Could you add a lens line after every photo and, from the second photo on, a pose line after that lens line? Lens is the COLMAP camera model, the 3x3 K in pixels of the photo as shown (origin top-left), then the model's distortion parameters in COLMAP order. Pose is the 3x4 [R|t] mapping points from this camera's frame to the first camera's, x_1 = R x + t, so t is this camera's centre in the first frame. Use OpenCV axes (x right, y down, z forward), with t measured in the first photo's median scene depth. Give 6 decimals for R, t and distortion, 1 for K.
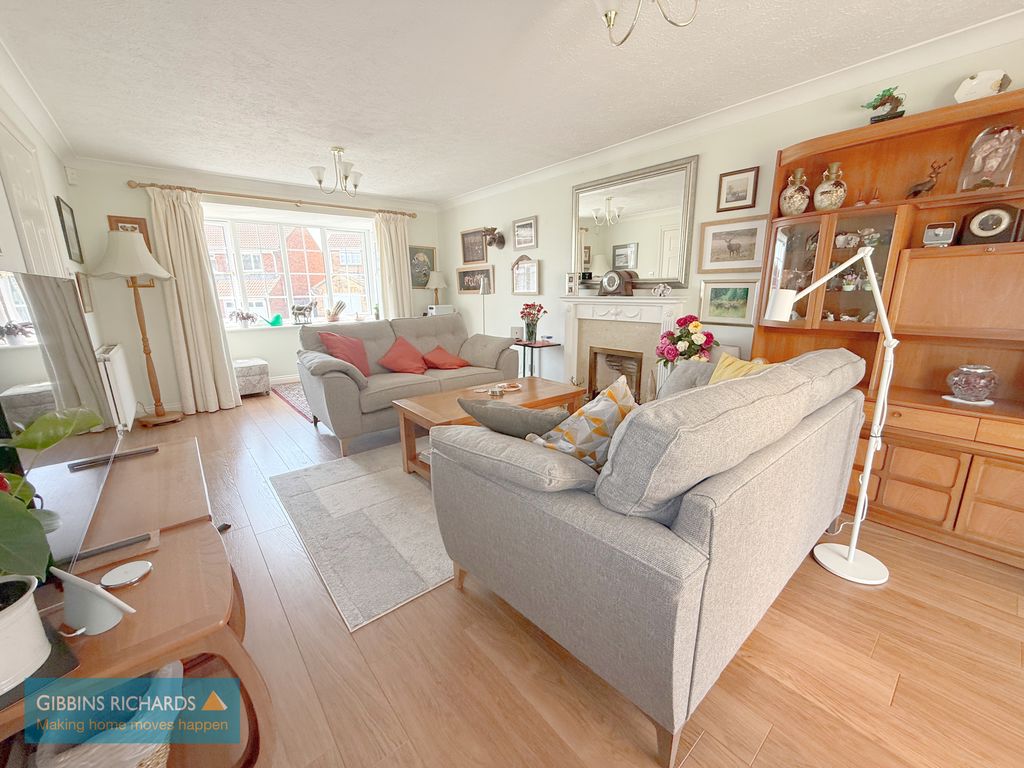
lens RADIAL K [[408.5, 0, 508.5], [0, 408.5, 386.1], [0, 0, 1]] dist [0.000402, -0.000229]
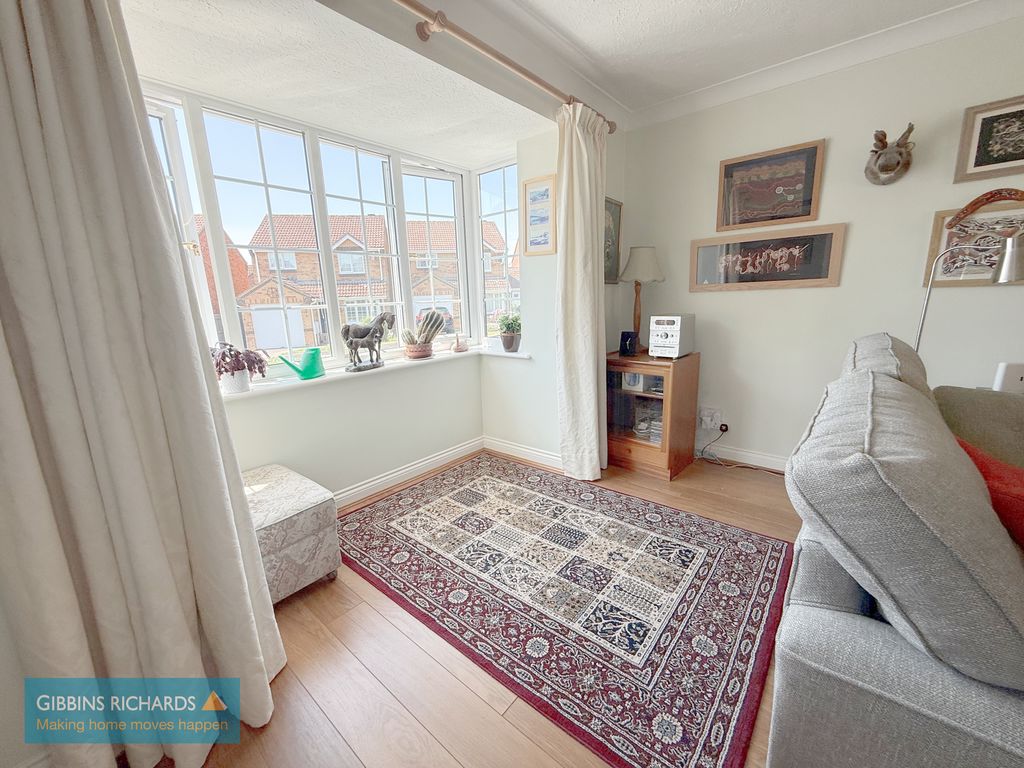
lens RADIAL K [[408.5, 0, 509.6], [0, 408.5, 385.3], [0, 0, 1]] dist [0.000402, -0.000229]
pose [[0.984371, -0.057724, 0.166377, -0.455640], [0.060744, 0.998067, -0.013115, -0.125239], [-0.165298, 0.023017, 0.985975, 0.578749]]
